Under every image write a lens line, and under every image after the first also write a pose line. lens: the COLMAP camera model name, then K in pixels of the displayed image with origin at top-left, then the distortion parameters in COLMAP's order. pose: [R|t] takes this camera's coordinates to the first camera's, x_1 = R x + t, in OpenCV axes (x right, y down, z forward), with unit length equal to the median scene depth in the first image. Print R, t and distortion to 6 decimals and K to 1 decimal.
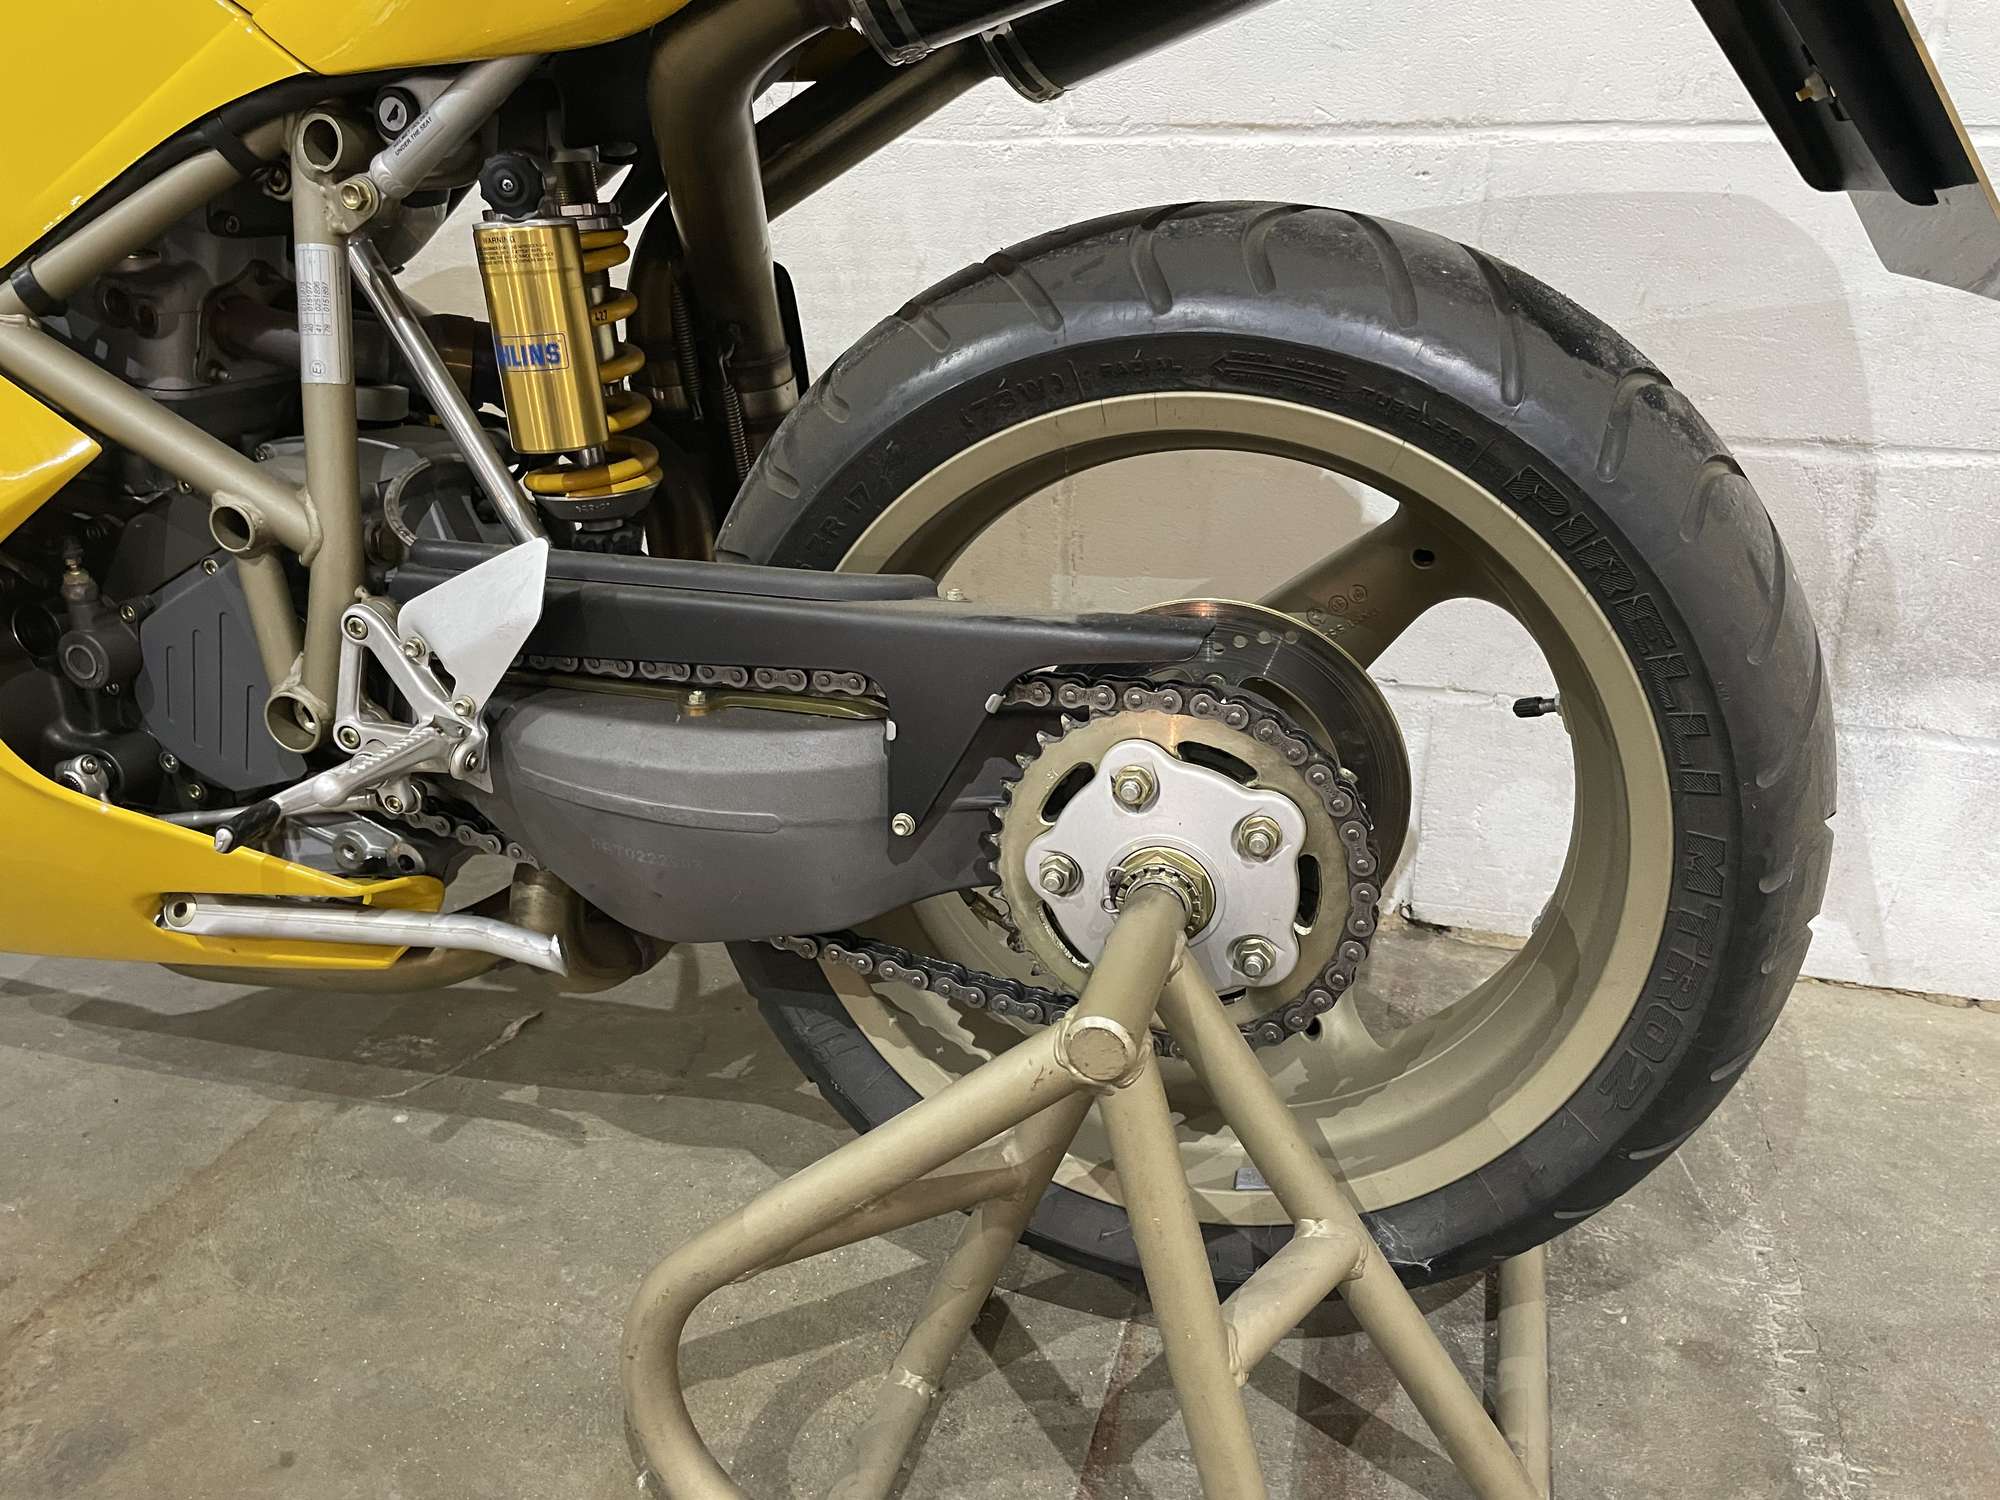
lens RADIAL K [[1548.8, 0, 1031.4], [0, 1548.8, 758.7], [0, 0, 1]] dist [0.053453, -0.082585]
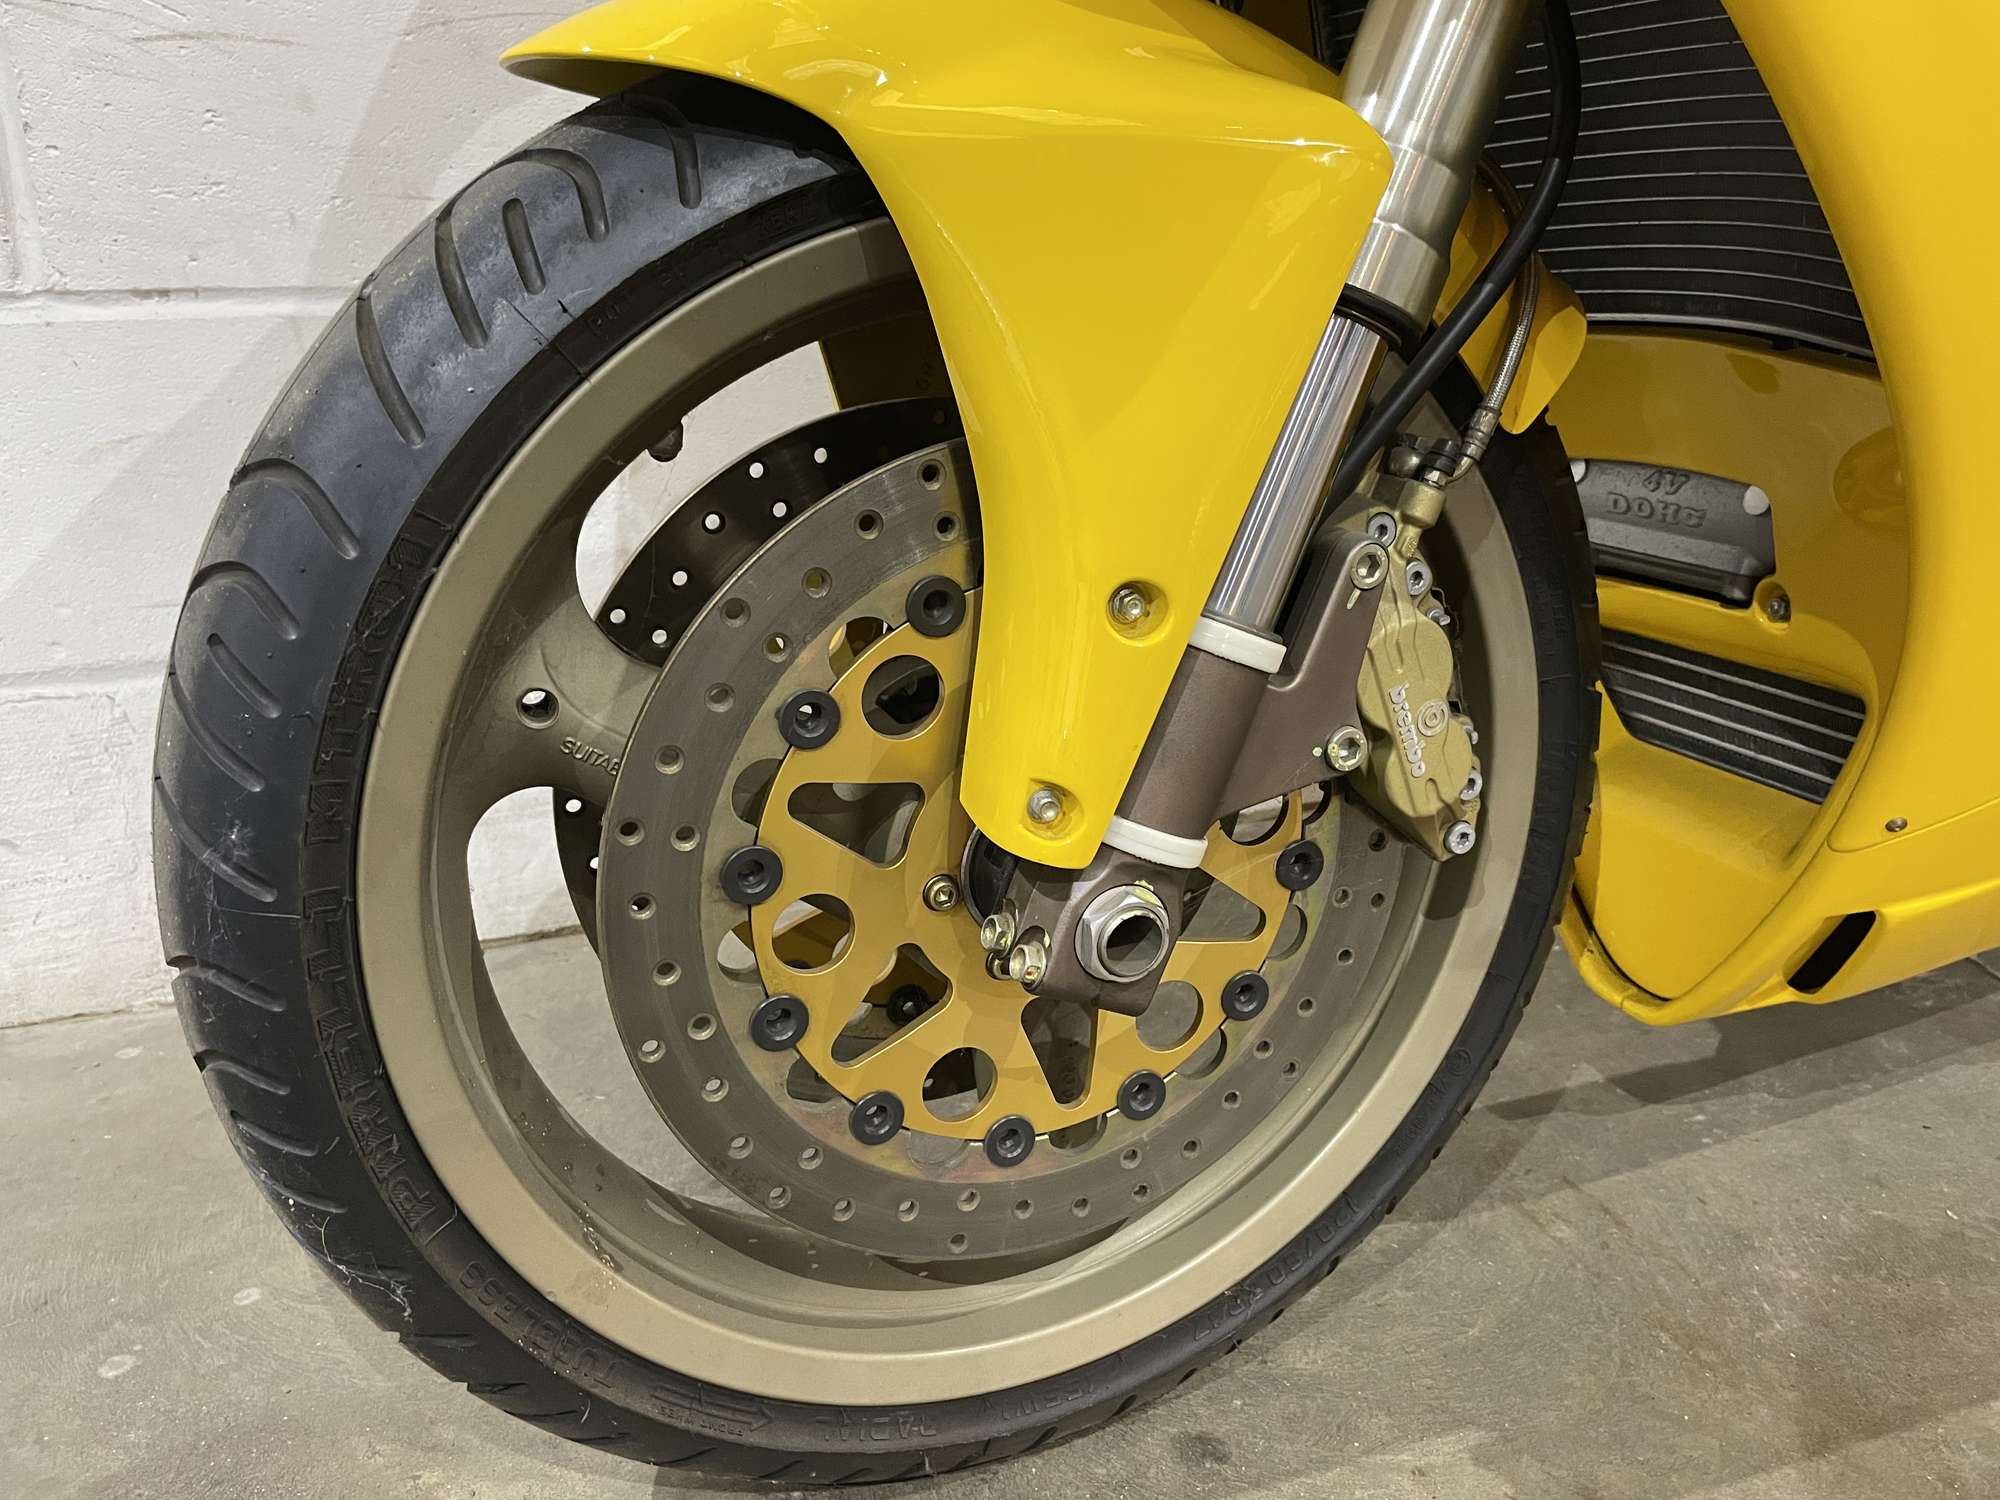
lens RADIAL K [[1548.8, 0, 1002.7], [0, 1548.8, 765.1], [0, 0, 1]] dist [0.053453, -0.082585]
pose [[0.777275, -0.216972, 0.590565, -1.886680], [0.245256, 0.968891, 0.033172, -0.129761], [-0.579390, 0.119055, 0.806308, 0.858562]]
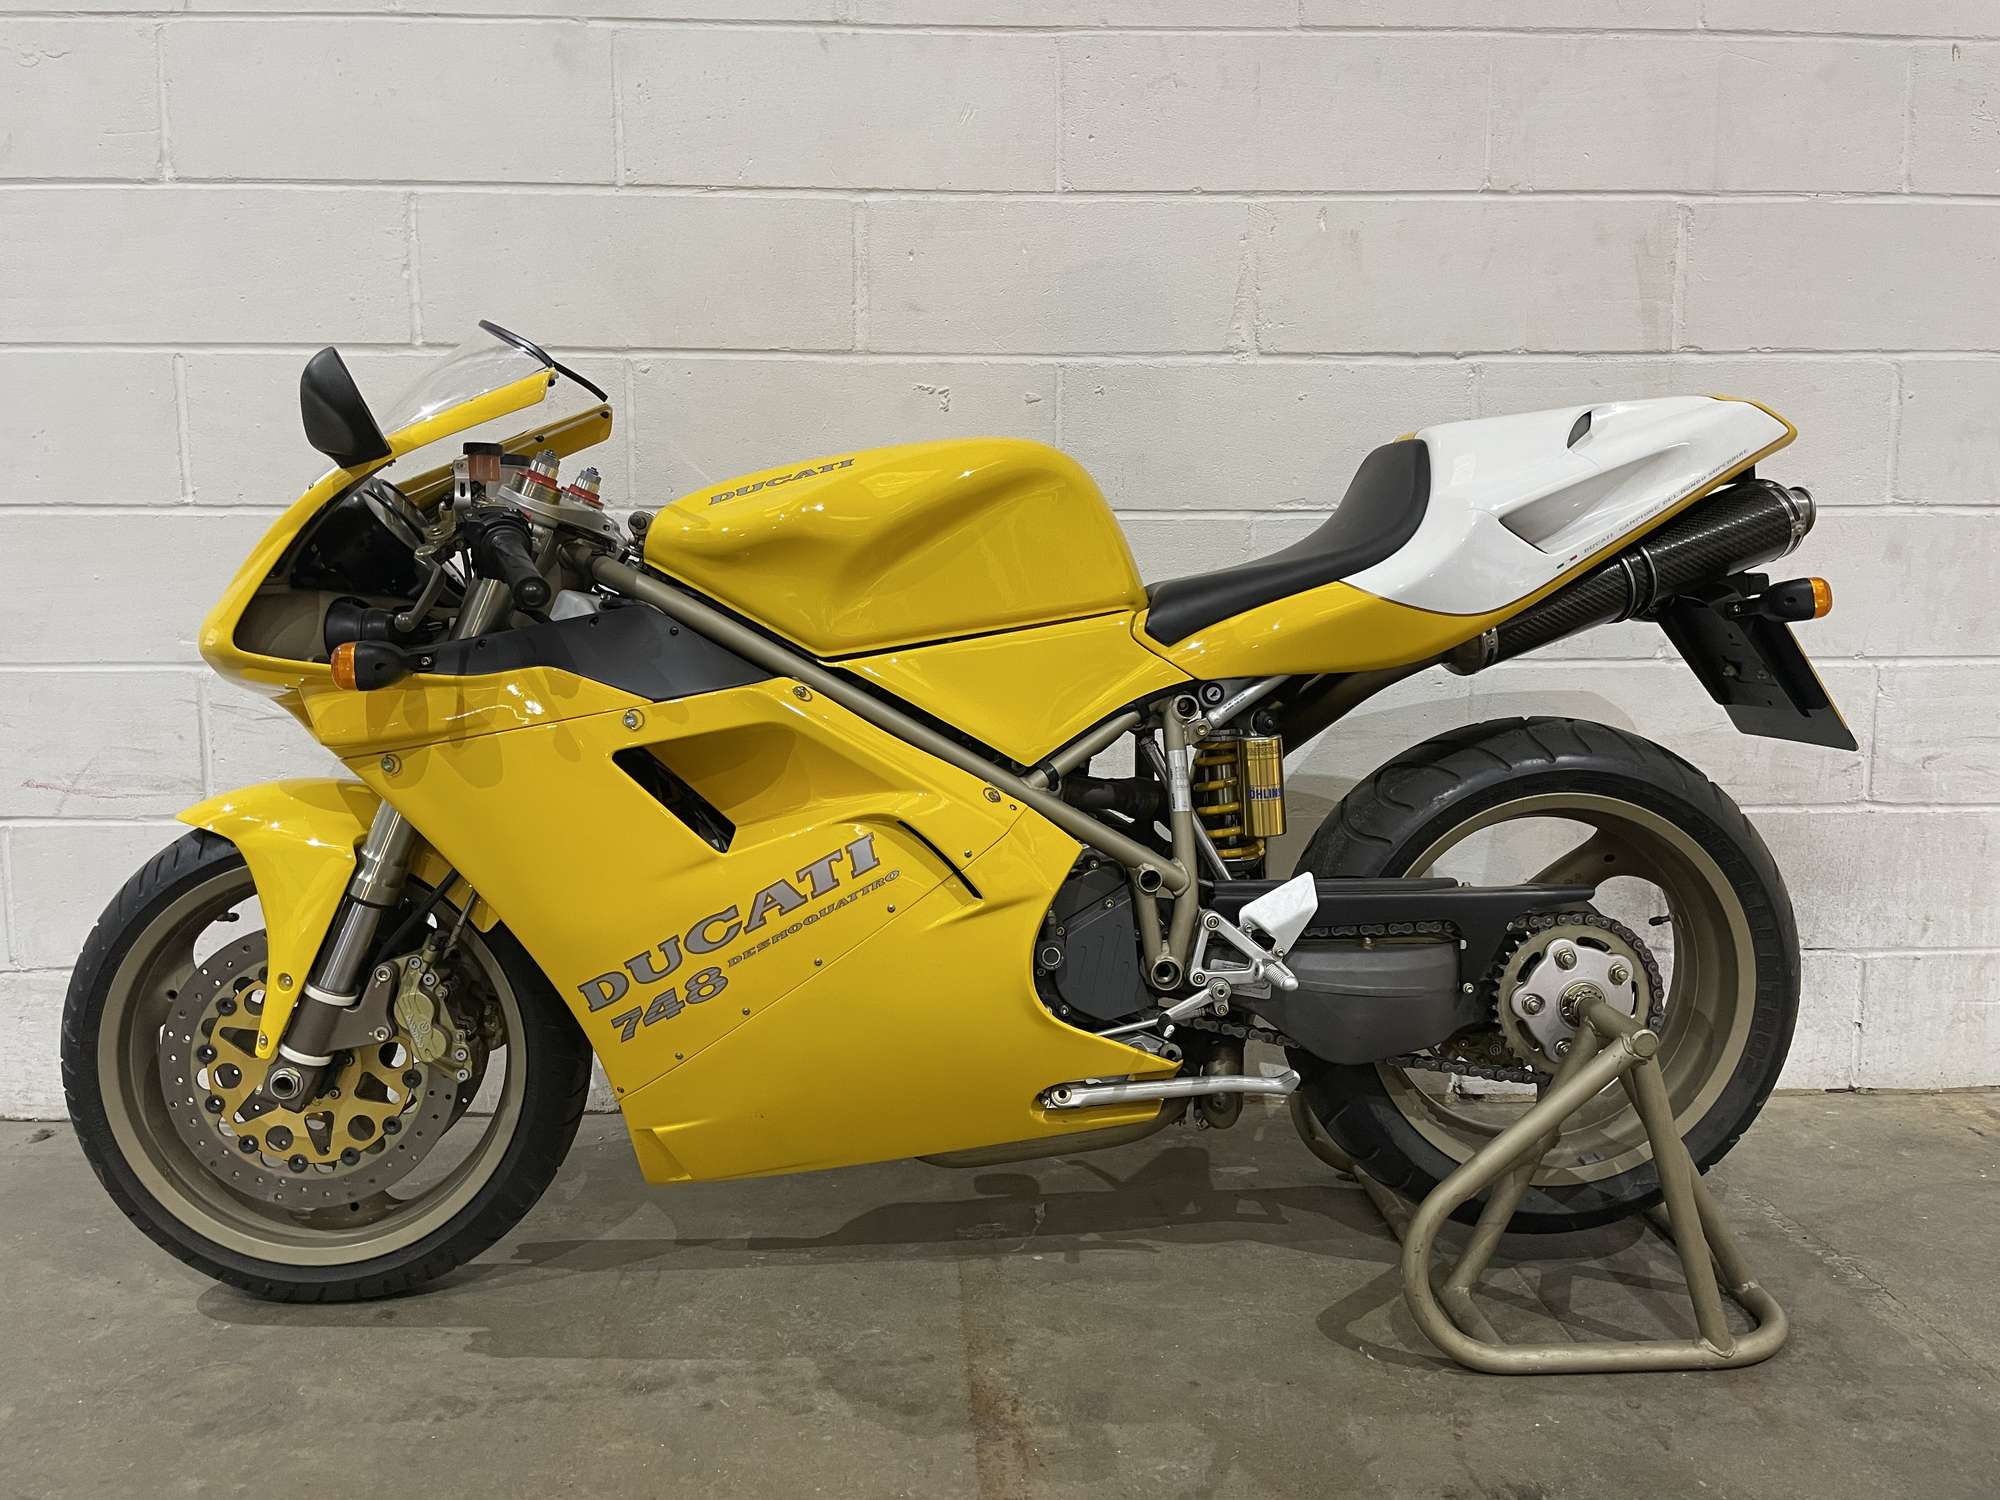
lens RADIAL K [[1548.8, 0, 1014.7], [0, 1548.8, 740.3], [0, 0, 1]] dist [0.053453, -0.082585]
pose [[0.940684, -0.040371, 0.336874, -1.296813], [0.130538, 0.959530, -0.249525, 0.157080], [-0.313167, 0.278699, 0.907884, -0.834202]]
